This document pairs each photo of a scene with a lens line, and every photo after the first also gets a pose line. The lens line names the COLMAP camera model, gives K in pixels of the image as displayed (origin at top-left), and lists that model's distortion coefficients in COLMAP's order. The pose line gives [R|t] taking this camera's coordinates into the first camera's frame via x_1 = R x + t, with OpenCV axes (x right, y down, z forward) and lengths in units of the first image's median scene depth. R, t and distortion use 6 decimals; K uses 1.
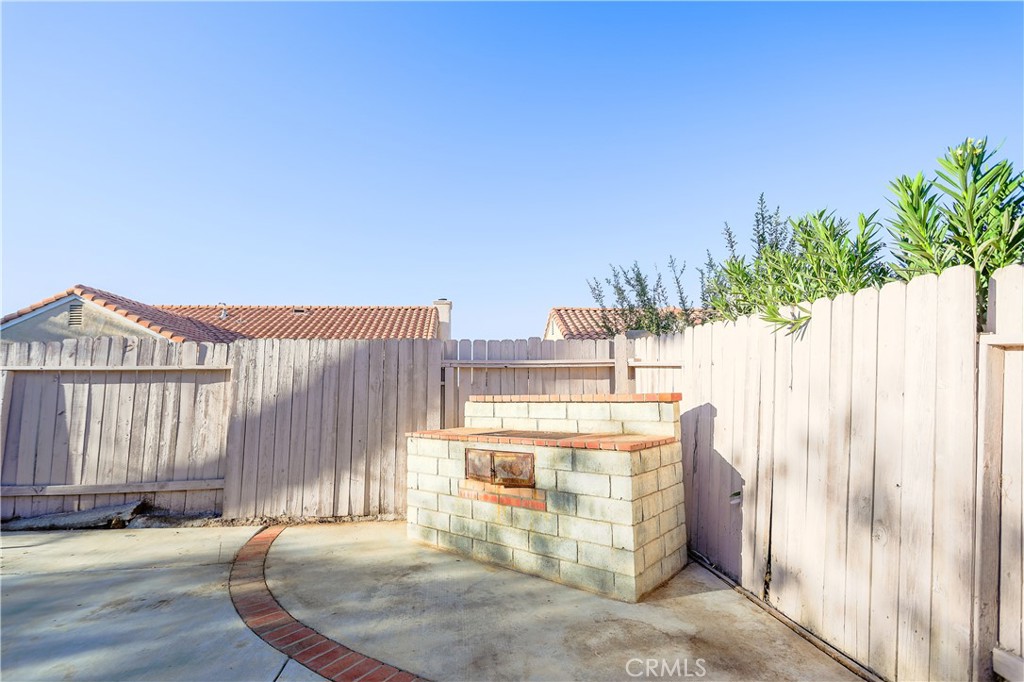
lens RADIAL K [[487.8, 0, 512.0], [0, 487.8, 341.0], [0, 0, 1]] dist [-0.005333, -0.000626]
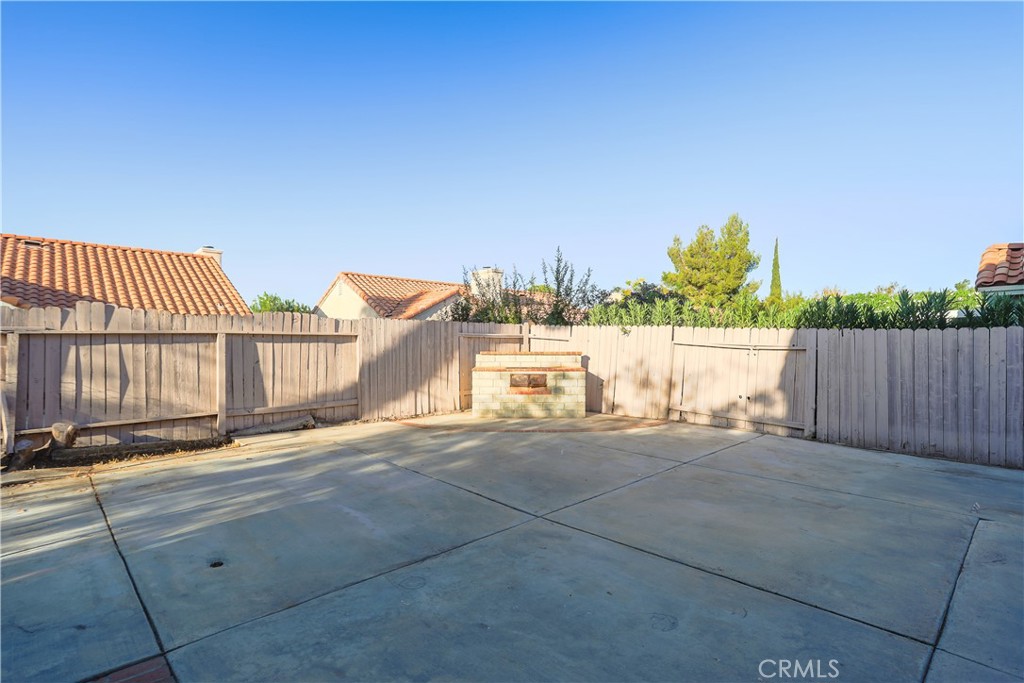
lens RADIAL K [[487.8, 0, 512.0], [0, 487.8, 341.5], [0, 0, 1]] dist [-0.005333, -0.000626]
pose [[0.792936, 0.017858, 0.609044, -1.233558], [-0.079579, 0.994044, 0.074461, -0.093904], [-0.604086, -0.107510, 0.789634, -0.693838]]
